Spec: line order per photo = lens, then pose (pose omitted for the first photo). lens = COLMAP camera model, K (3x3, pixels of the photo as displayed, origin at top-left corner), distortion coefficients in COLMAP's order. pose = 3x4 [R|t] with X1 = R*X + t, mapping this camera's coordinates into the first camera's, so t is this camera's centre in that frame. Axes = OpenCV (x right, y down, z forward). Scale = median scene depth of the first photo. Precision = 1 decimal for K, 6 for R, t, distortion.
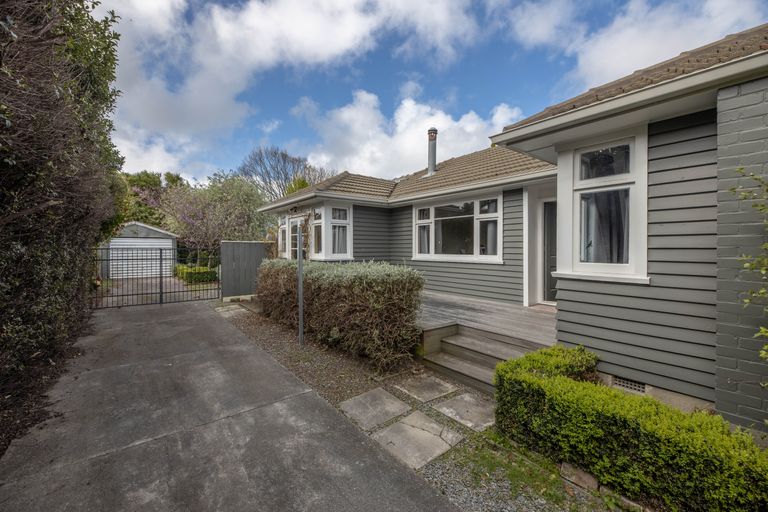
lens RADIAL K [[313.4, 0, 384.0], [0, 313.4, 256.0], [0, 0, 1]] dist [-0.001833, -0.000234]
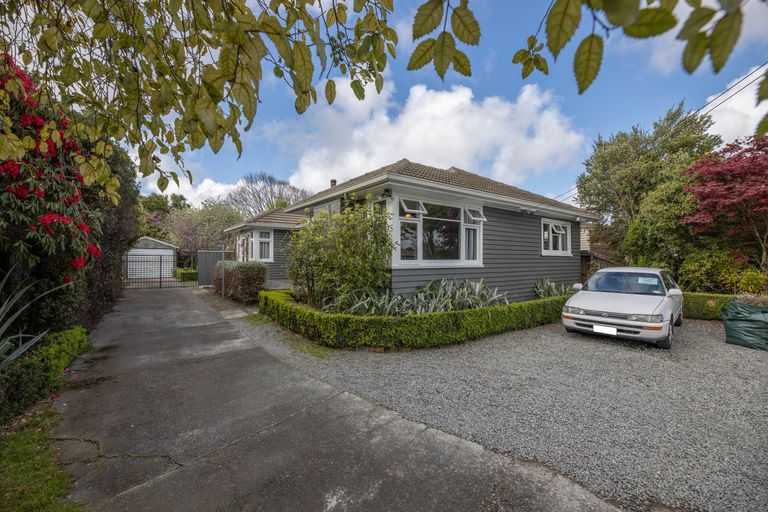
lens RADIAL K [[313.4, 0, 384.0], [0, 313.4, 256.0], [0, 0, 1]] dist [-0.001833, -0.000234]
pose [[0.999720, -0.008366, -0.022130, 0.281013], [0.007898, 0.999745, -0.021162, 0.010581], [0.022302, 0.020982, 0.999531, -0.354371]]
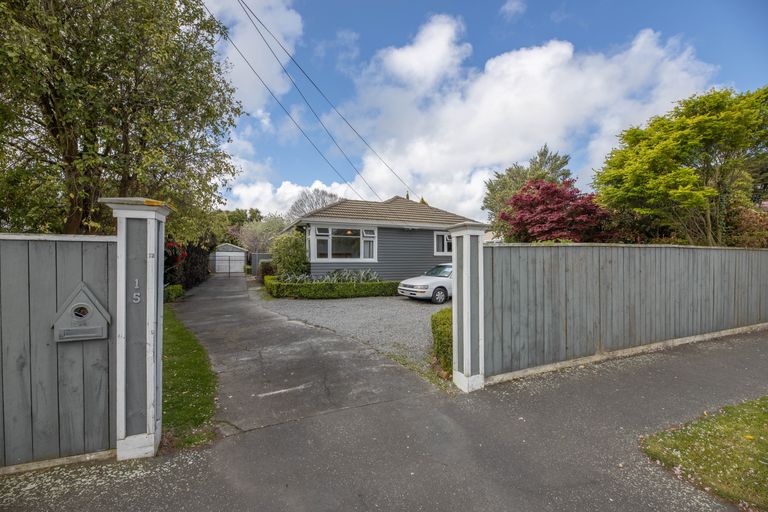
lens RADIAL K [[313.4, 0, 384.0], [0, 313.4, 256.0], [0, 0, 1]] dist [-0.001833, -0.000234]
pose [[0.969727, -0.013013, -0.243844, 0.631083], [0.007741, 0.999715, -0.022567, 0.020239], [0.244069, 0.019996, 0.969552, -0.665027]]
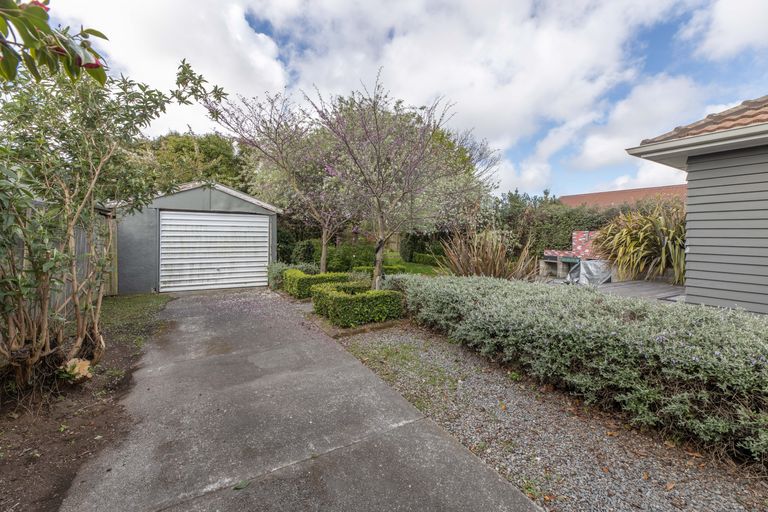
lens RADIAL K [[318.9, 0, 387.0], [0, 318.9, 234.2], [0, 0, 1]] dist [-0.000178, -0.000042]
pose [[0.990244, 0.001667, -0.139336, -0.405846], [-0.004799, 0.999743, -0.022147, -0.012631], [0.139263, 0.022600, 0.989997, 0.495728]]
